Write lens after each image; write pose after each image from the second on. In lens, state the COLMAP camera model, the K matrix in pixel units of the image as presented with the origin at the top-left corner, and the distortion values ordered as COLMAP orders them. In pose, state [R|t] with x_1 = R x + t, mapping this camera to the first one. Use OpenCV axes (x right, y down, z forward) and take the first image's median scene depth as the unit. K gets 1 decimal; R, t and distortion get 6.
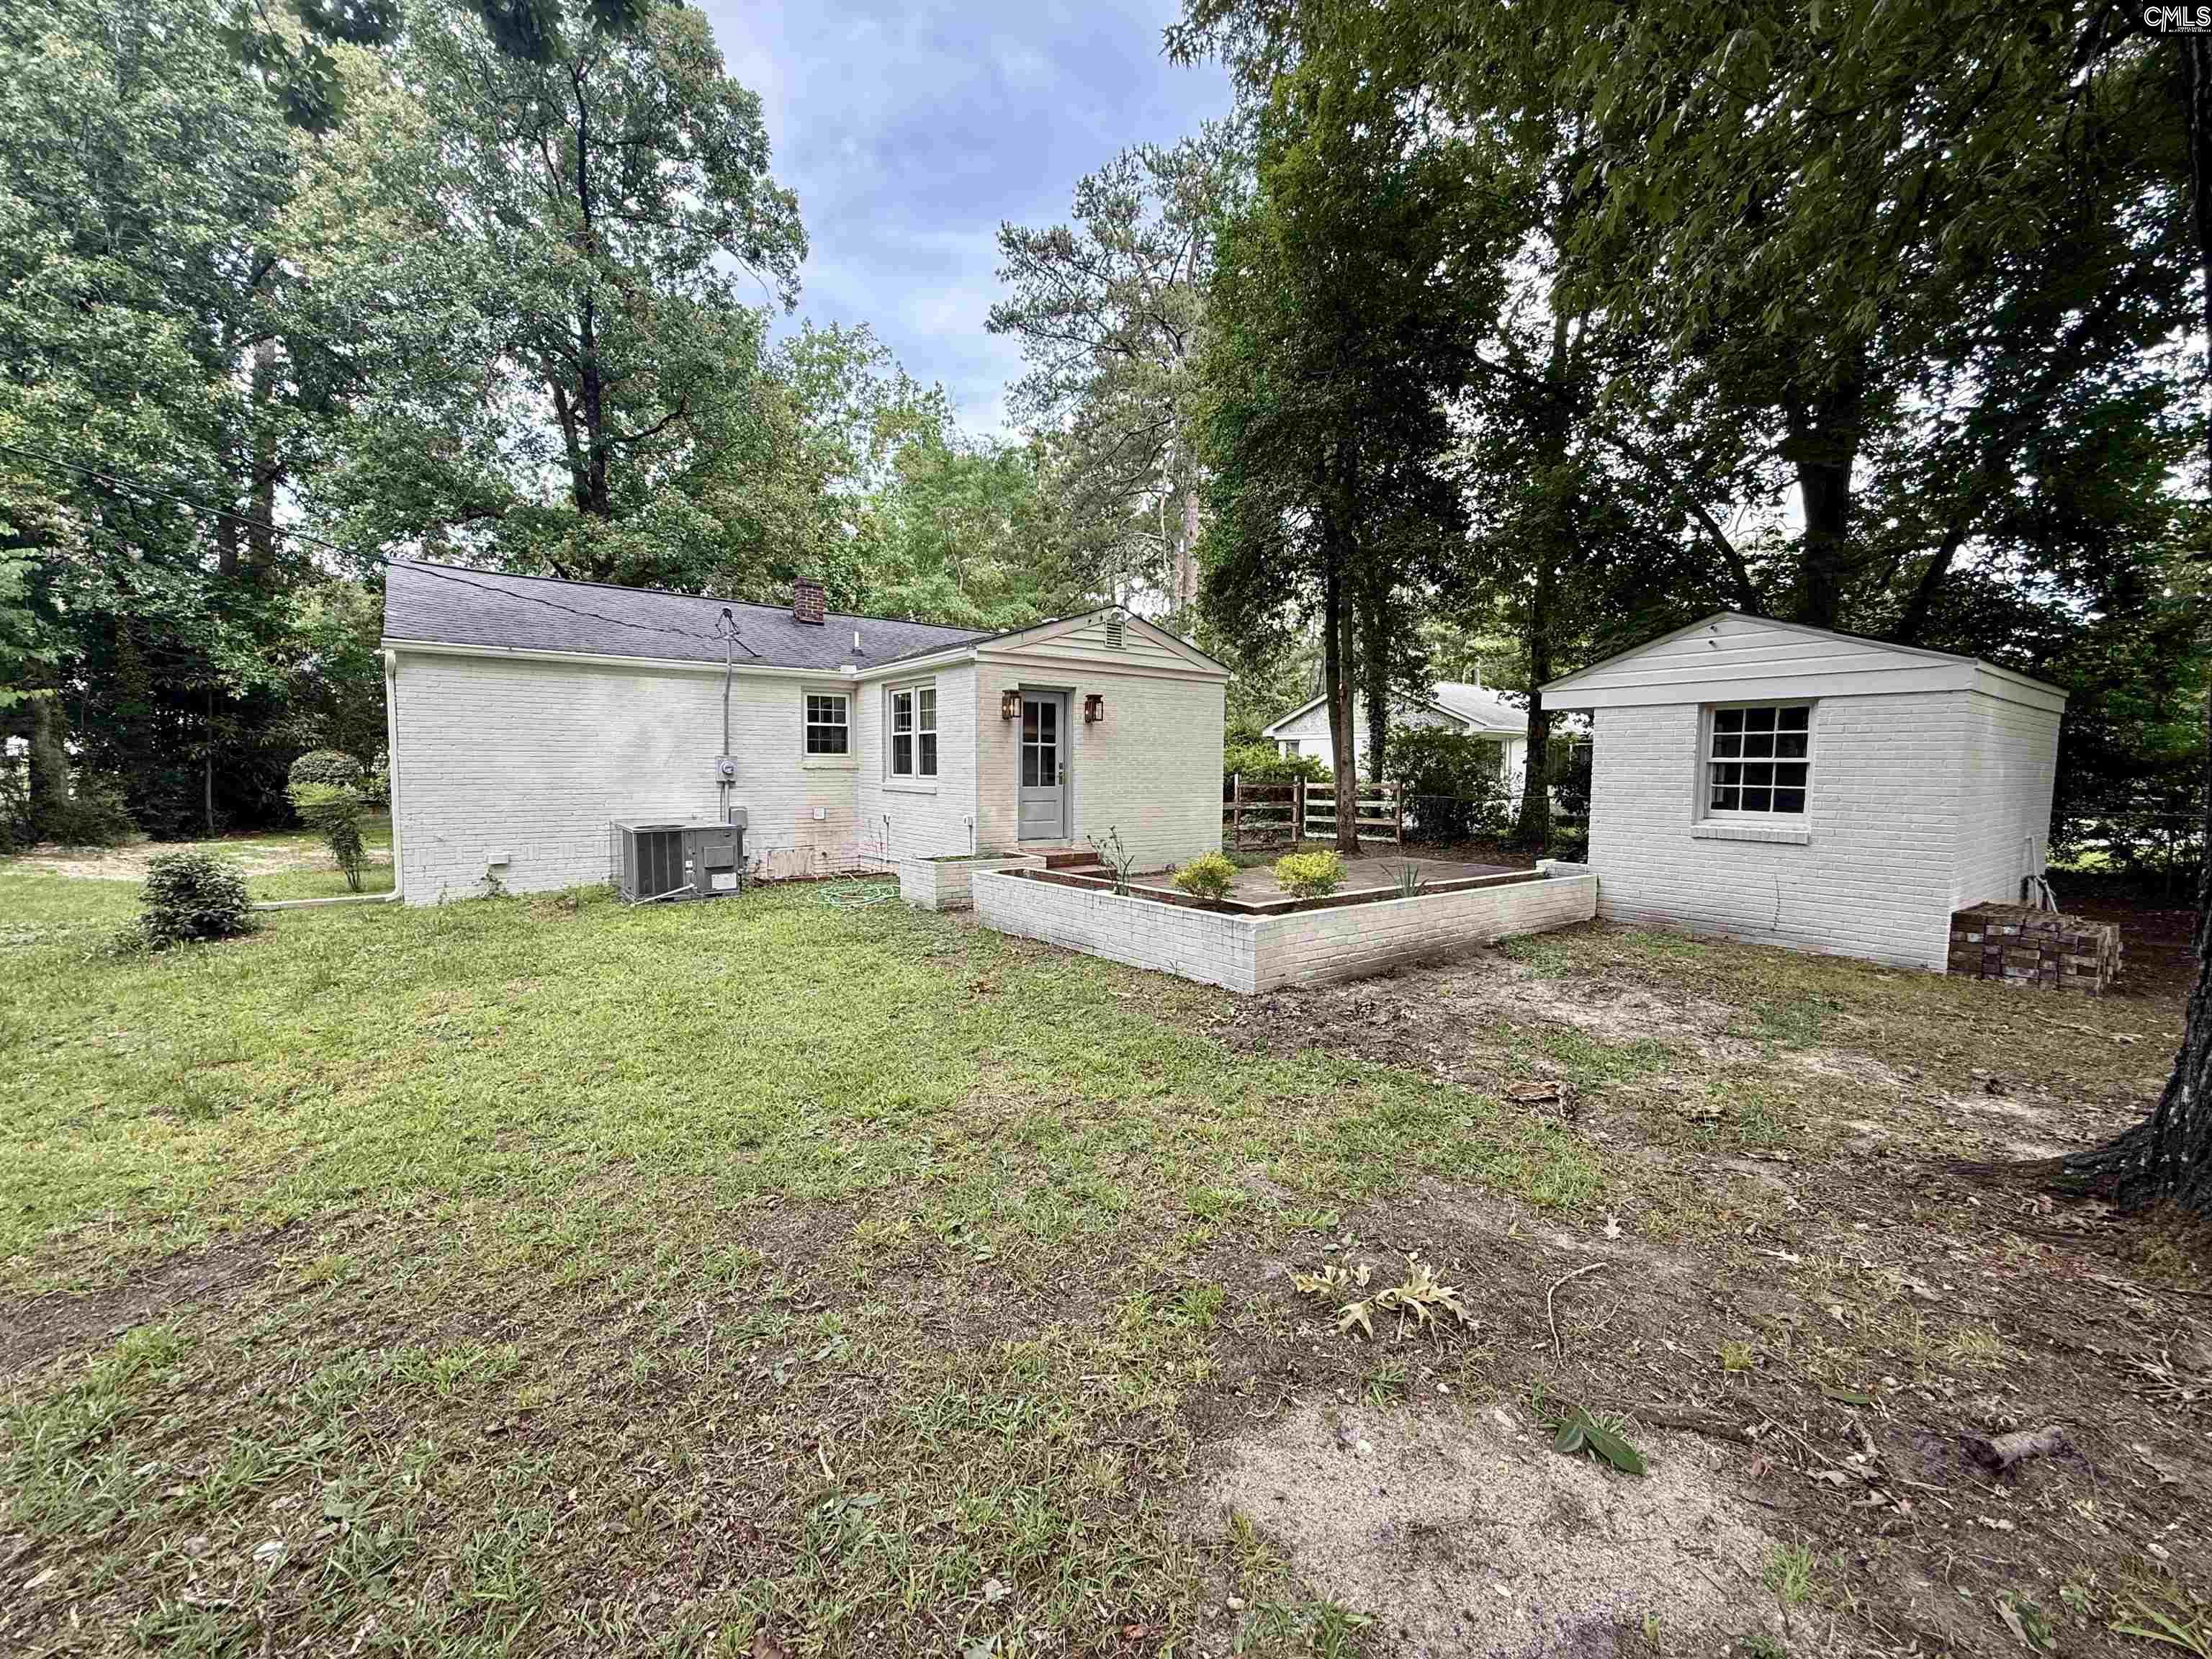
lens RADIAL K [[884.1, 0, 1098.8], [0, 884.1, 827.8], [0, 0, 1]] dist [-0.002819, -0.000099]
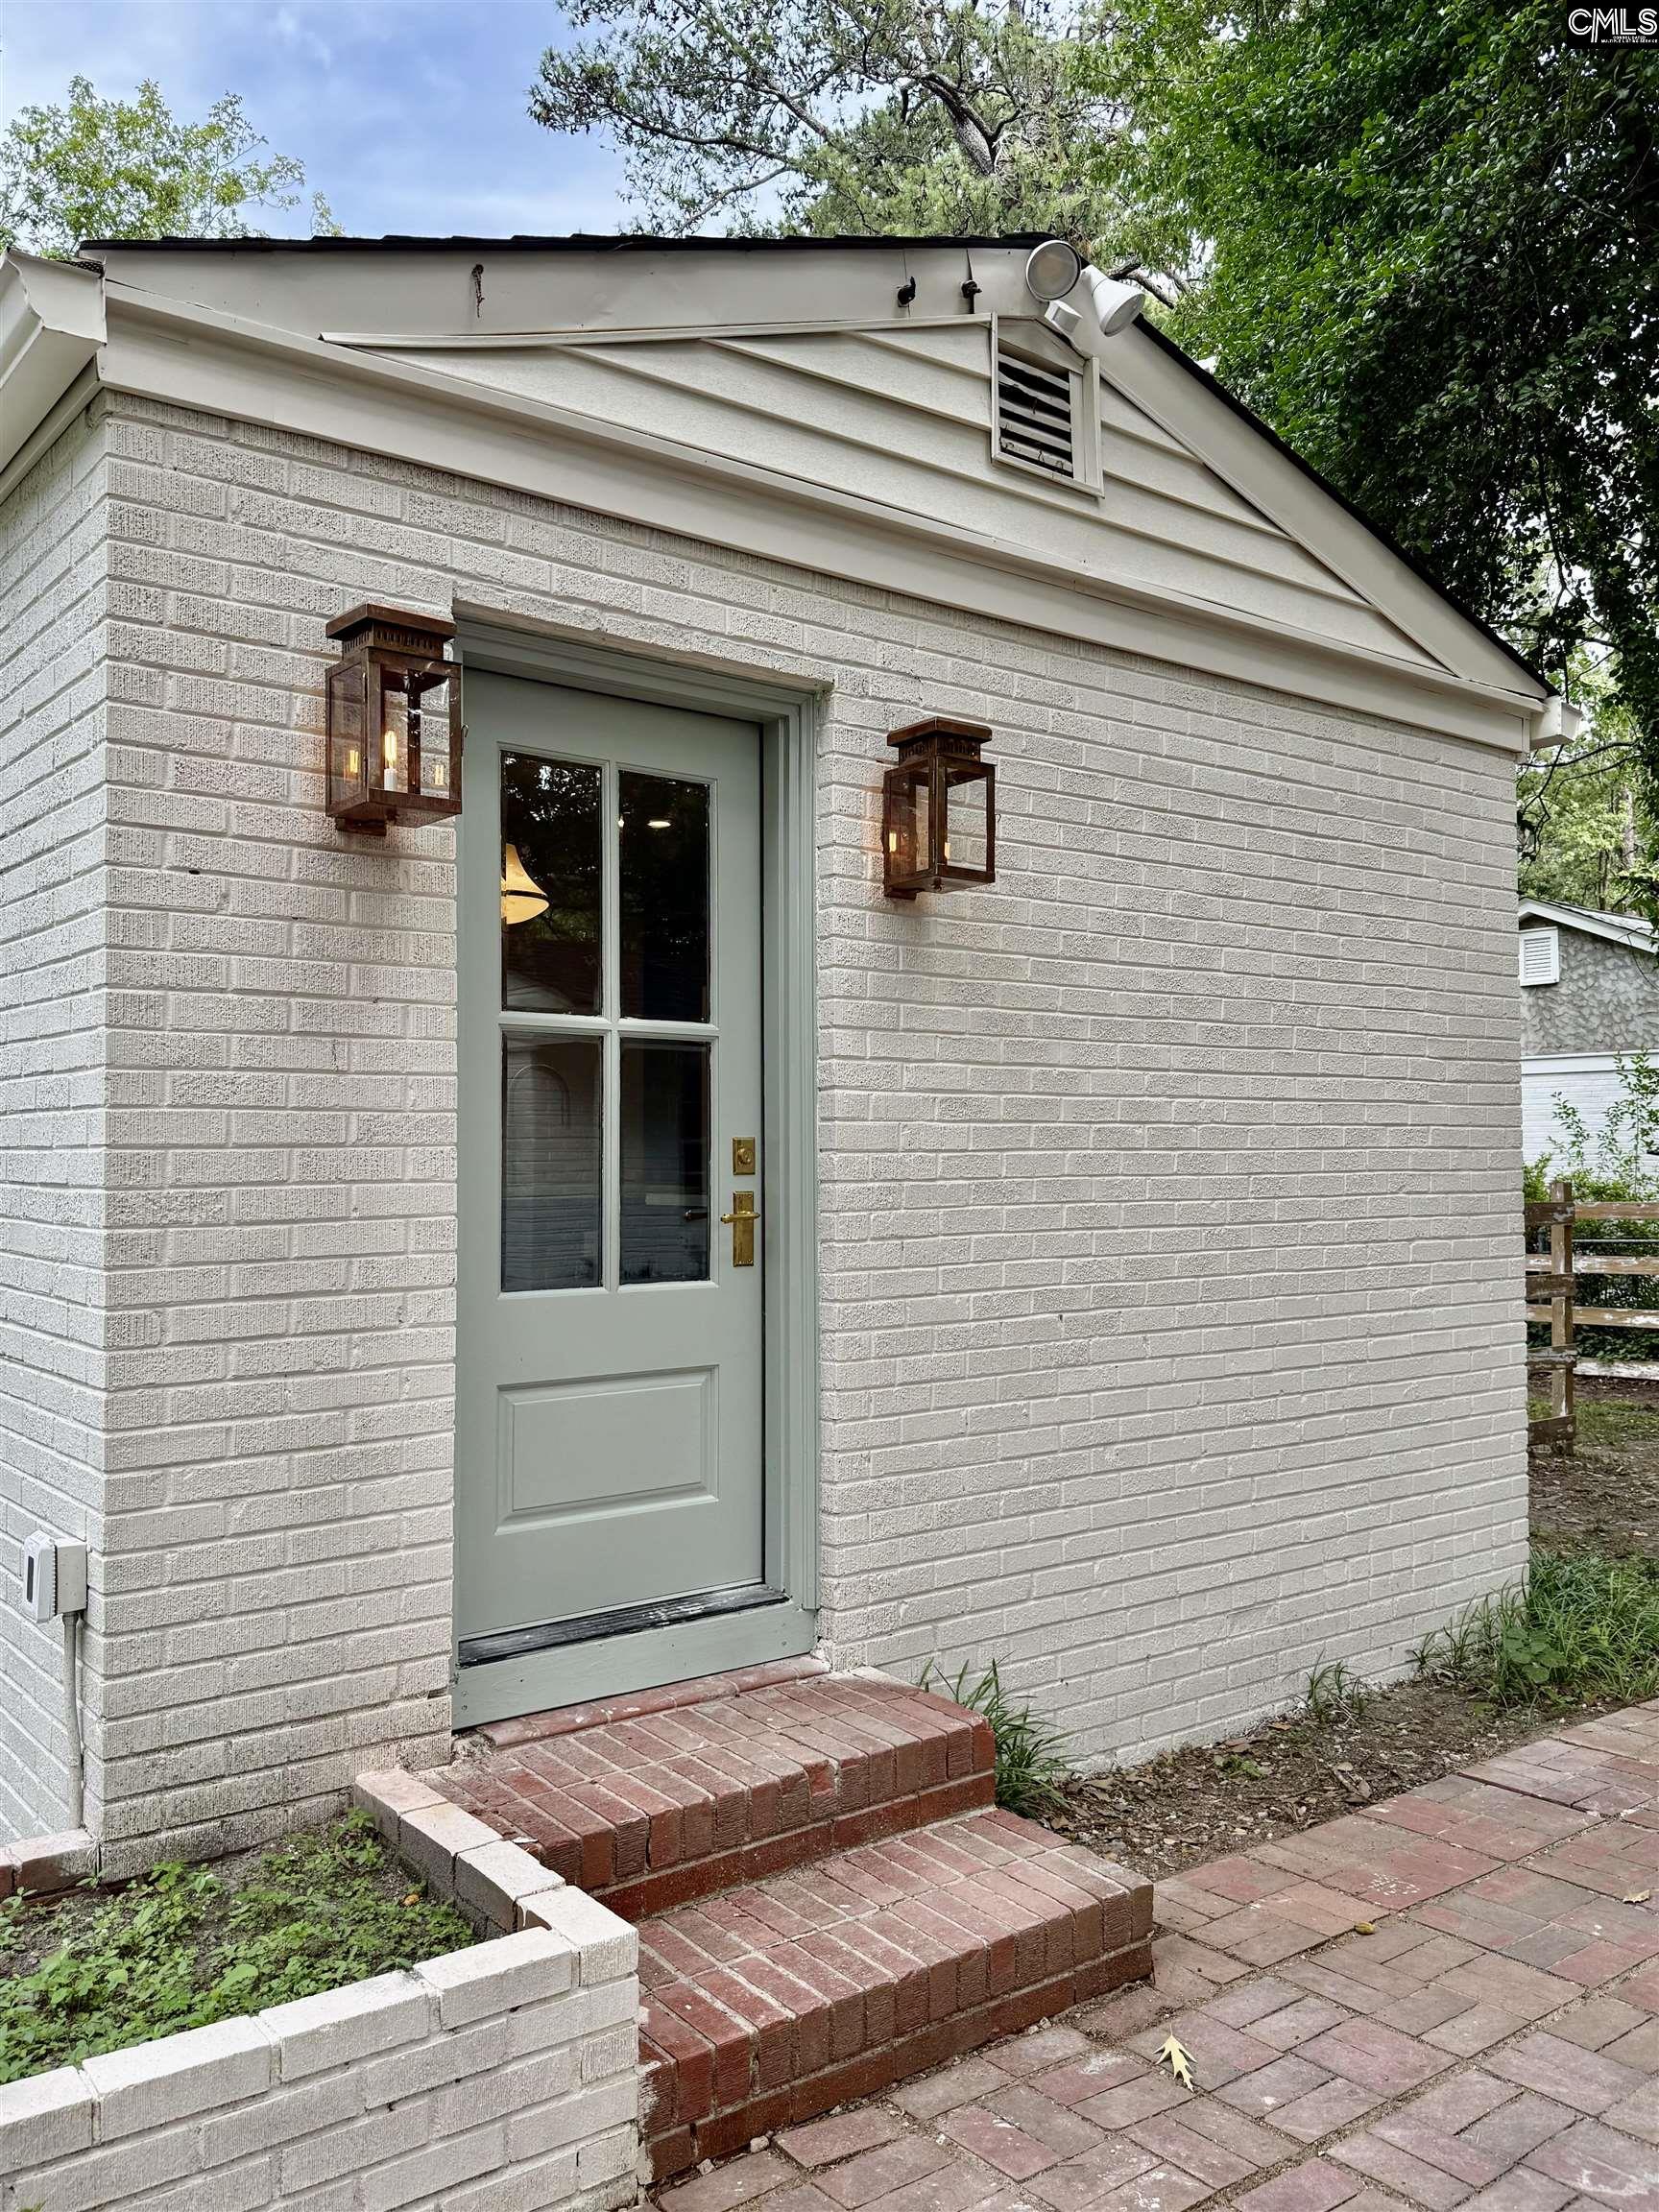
lens RADIAL K [[1774.0, 0, 829.5], [0, 1774.0, 1106.0], [0, 0, 1]] dist [-0.002522, -0.001311]
pose [[0.999696, -0.014745, 0.019753, -0.033344], [0.016519, 0.995539, -0.092895, -0.048504], [-0.018296, 0.093193, 0.995480, 0.672077]]
